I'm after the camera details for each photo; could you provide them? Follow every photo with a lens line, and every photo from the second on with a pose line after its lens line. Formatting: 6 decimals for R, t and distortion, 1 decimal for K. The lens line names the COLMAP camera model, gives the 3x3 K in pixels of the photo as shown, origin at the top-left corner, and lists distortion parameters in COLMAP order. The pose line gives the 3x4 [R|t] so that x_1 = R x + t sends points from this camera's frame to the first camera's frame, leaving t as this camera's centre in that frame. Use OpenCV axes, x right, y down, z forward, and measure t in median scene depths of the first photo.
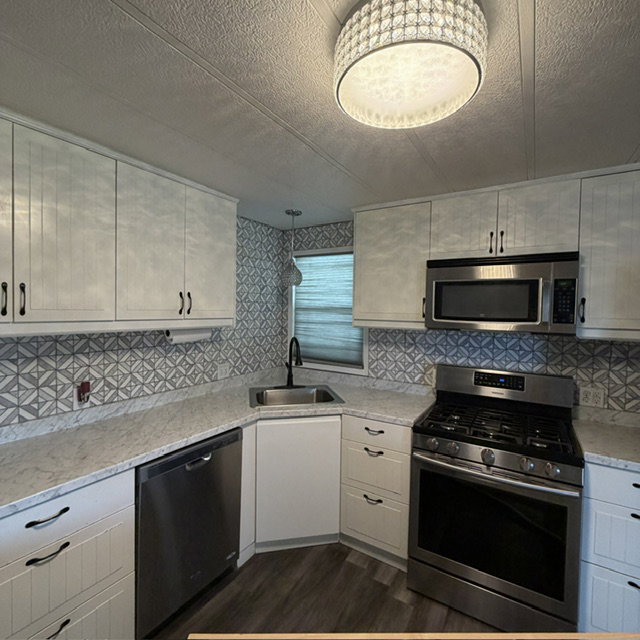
lens RADIAL K [[333.9, 0, 320.0], [0, 333.9, 320.0], [0, 0, 1]] dist [-0.000627, -0.000849]
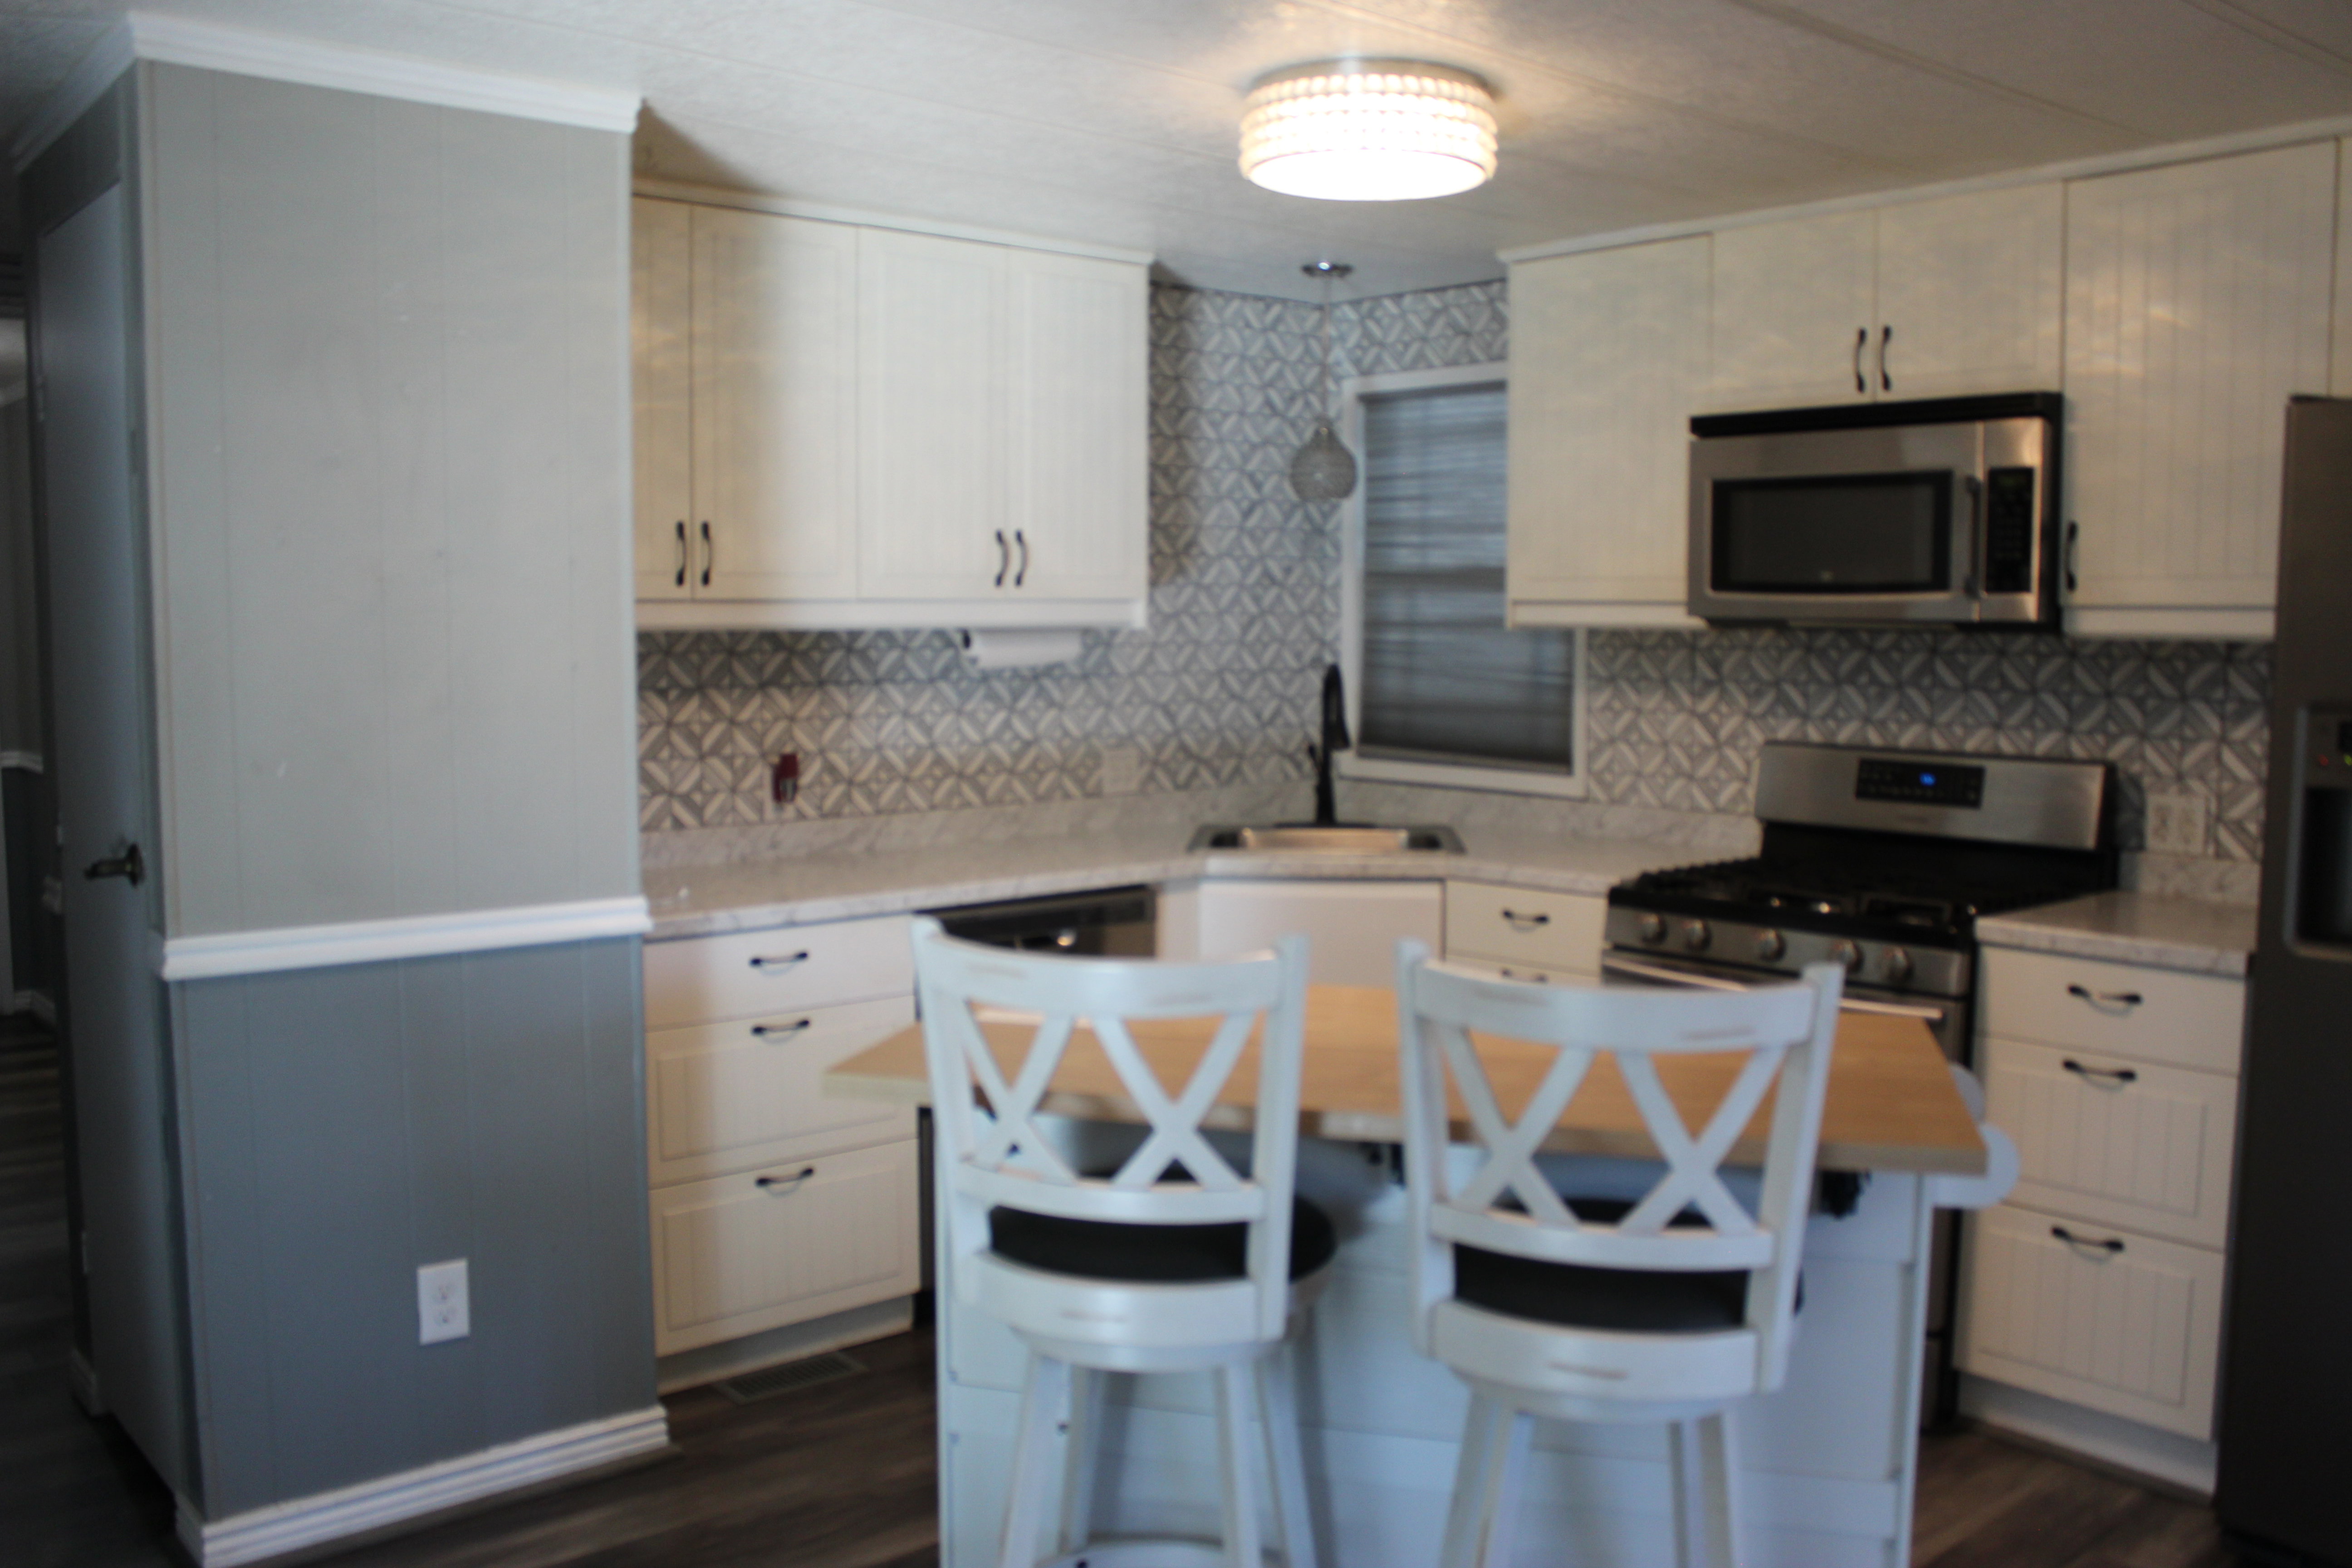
lens RADIAL K [[1913.0, 0, 1176.0], [0, 1913.0, 784.0], [0, 0, 1]] dist [-0.155291, 0.124684]
pose [[0.957441, 0.010591, -0.288436, 0.365397], [0.005473, 0.998481, 0.054831, 0.079898], [0.288578, -0.054076, 0.955928, -0.931768]]
